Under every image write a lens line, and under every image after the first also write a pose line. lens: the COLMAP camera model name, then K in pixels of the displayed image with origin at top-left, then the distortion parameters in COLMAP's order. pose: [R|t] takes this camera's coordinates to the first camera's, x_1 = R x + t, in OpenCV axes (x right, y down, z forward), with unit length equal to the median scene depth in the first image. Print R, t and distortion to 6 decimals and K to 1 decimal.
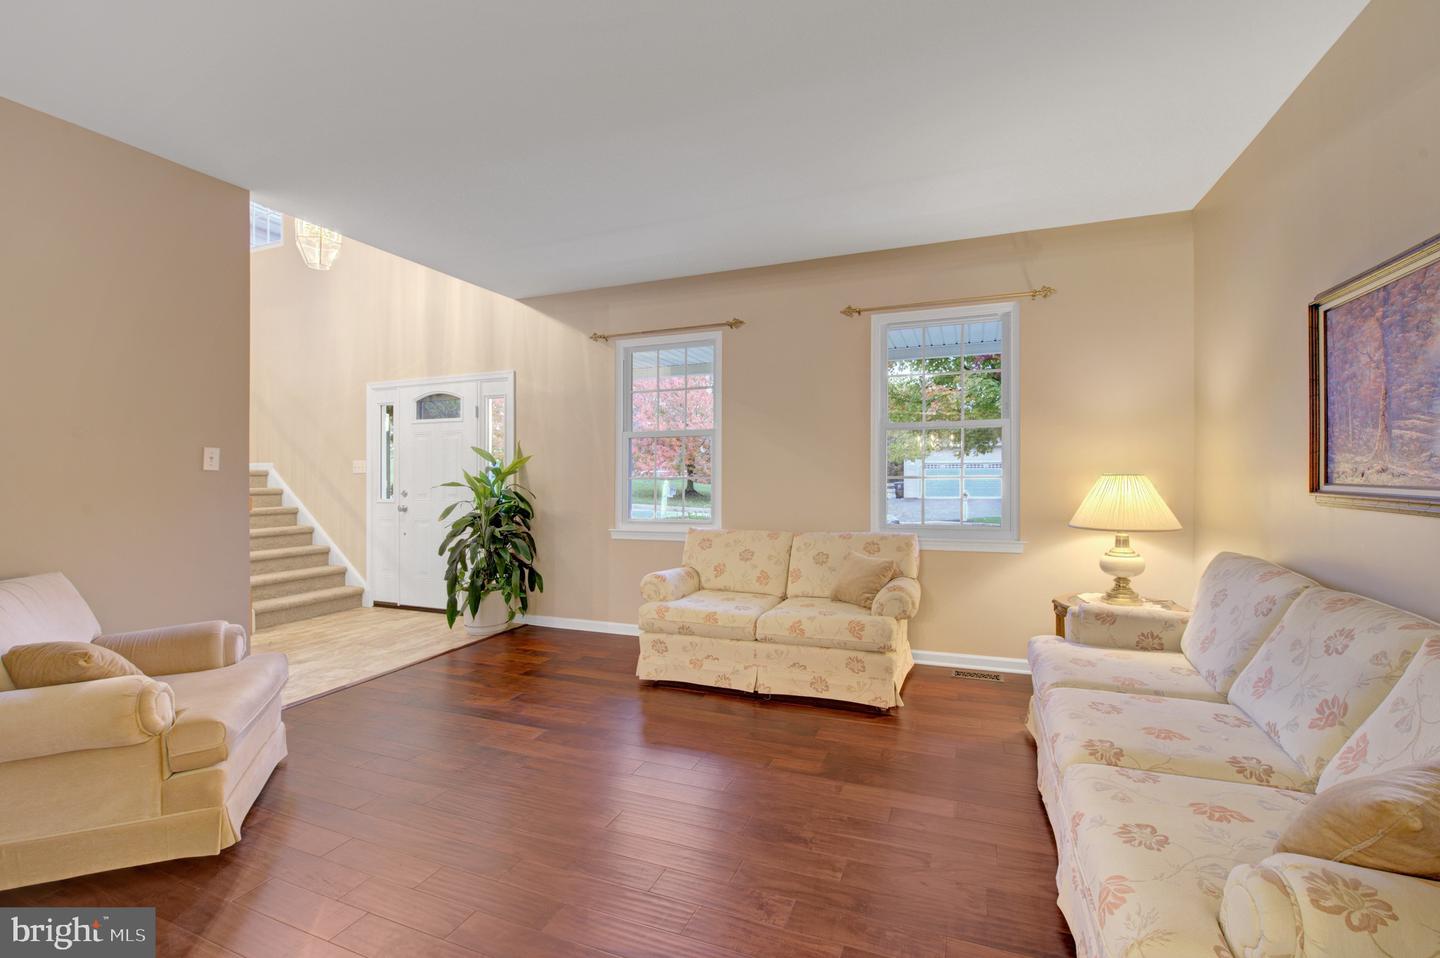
lens RADIAL K [[579.1, 0, 713.5], [0, 579.1, 468.9], [0, 0, 1]] dist [-0.006849, -0.000483]
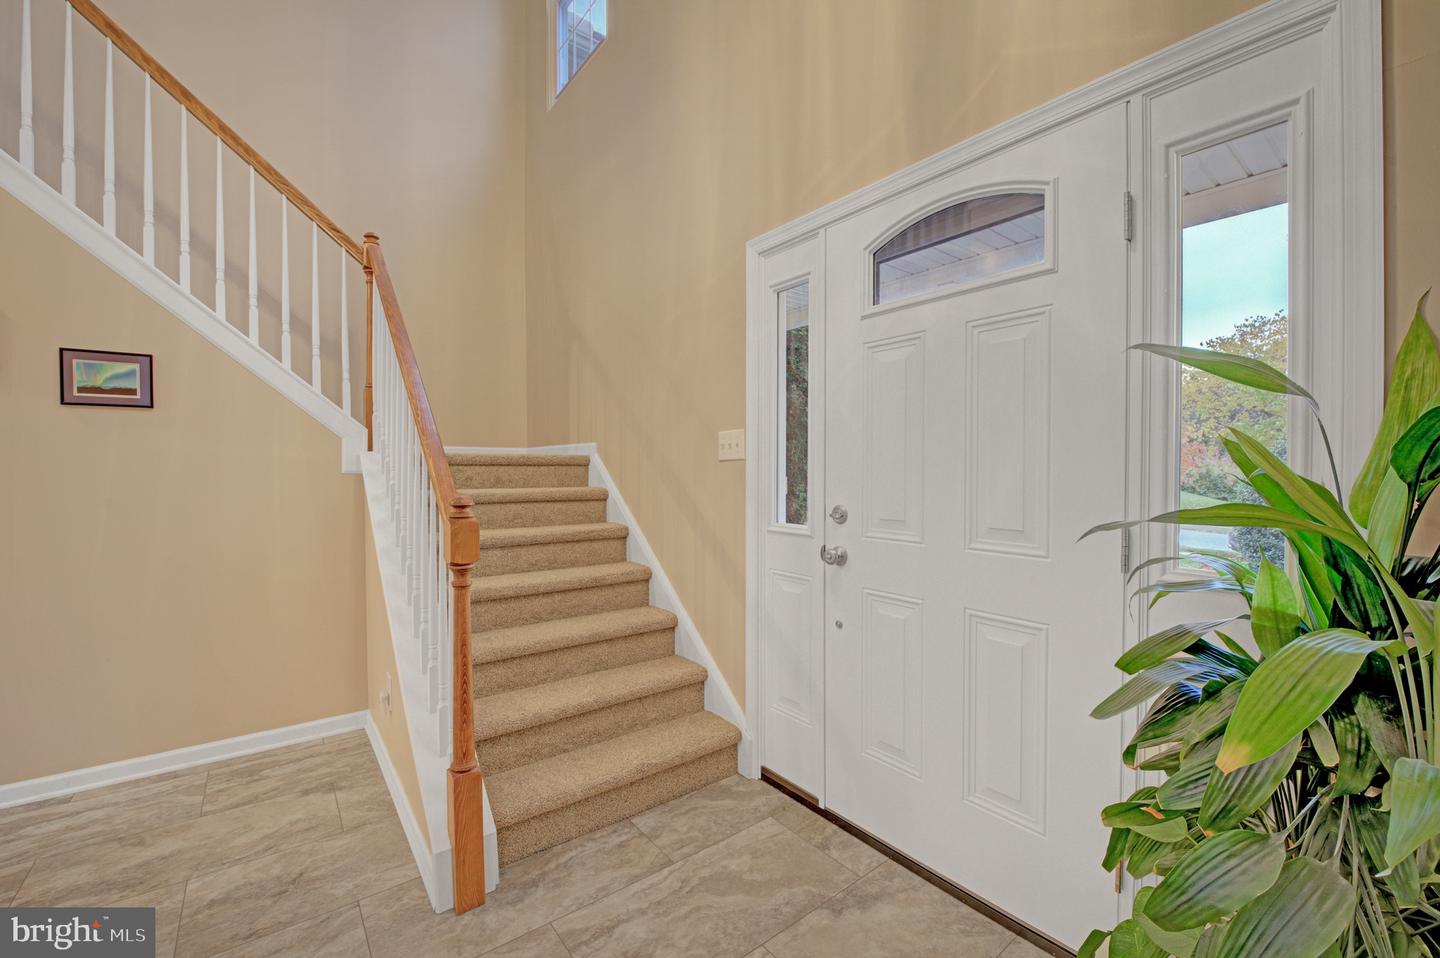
lens RADIAL K [[658.0, 0, 723.4], [0, 658.0, 467.9], [0, 0, 1]] dist [-0.000111, 0.000000]
pose [[0.854006, 0.005698, -0.520231, -0.365832], [0.001589, 0.999907, 0.013561, 0.006410], [0.520260, -0.012408, 0.853918, 0.582588]]
